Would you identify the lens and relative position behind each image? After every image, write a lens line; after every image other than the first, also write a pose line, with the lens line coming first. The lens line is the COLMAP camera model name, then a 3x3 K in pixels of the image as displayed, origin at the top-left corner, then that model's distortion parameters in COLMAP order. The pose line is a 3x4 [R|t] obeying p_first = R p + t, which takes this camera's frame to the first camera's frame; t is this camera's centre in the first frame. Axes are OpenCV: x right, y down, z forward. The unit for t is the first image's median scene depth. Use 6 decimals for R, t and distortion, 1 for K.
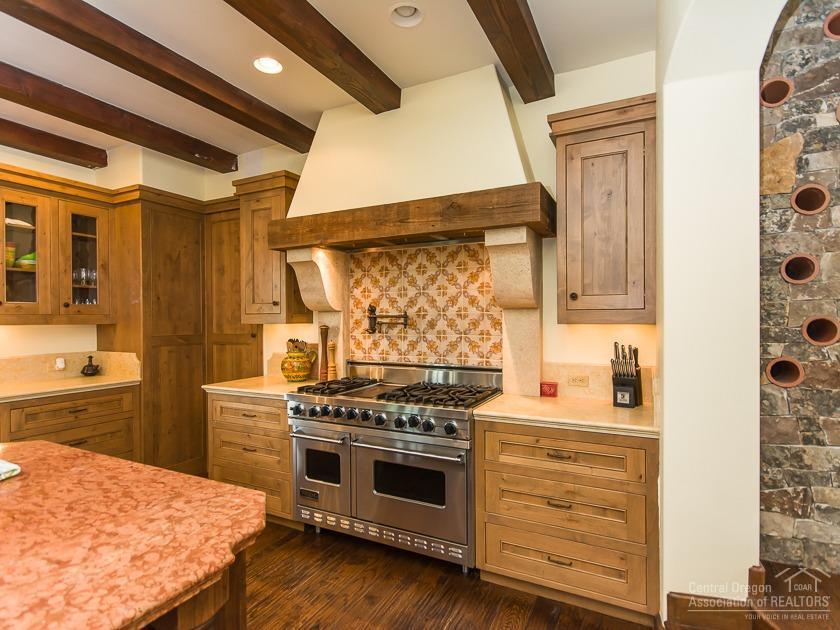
lens RADIAL K [[446.0, 0, 419.2], [0, 446.0, 321.2], [0, 0, 1]] dist [-0.003443, 0.000387]
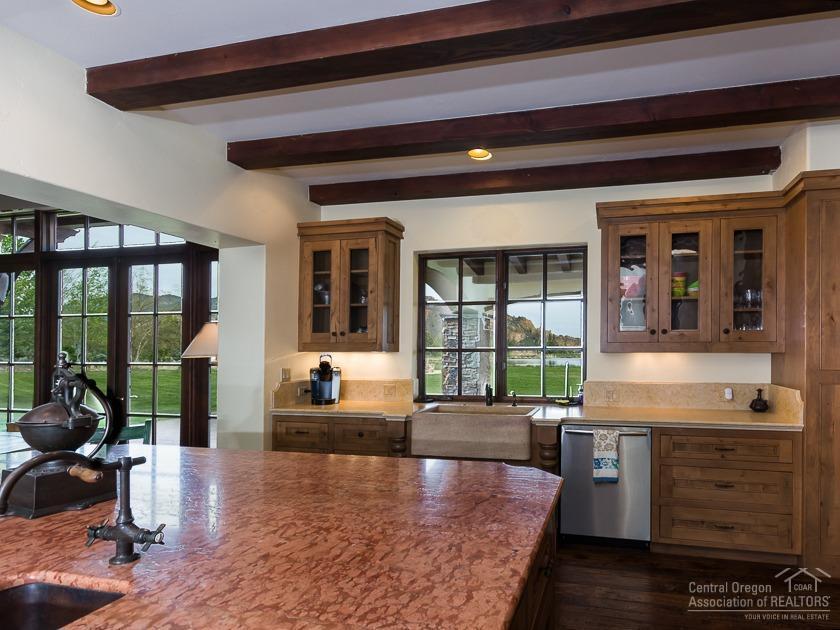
lens RADIAL K [[477.8, 0, 422.6], [0, 477.8, 347.6], [0, 0, 1]] dist [0.007264, 0.000267]
pose [[0.239760, 0.003374, -0.970826, 0.021390], [-0.005027, 0.999985, 0.002234, -0.002182], [0.970819, 0.004345, 0.239773, 0.177286]]
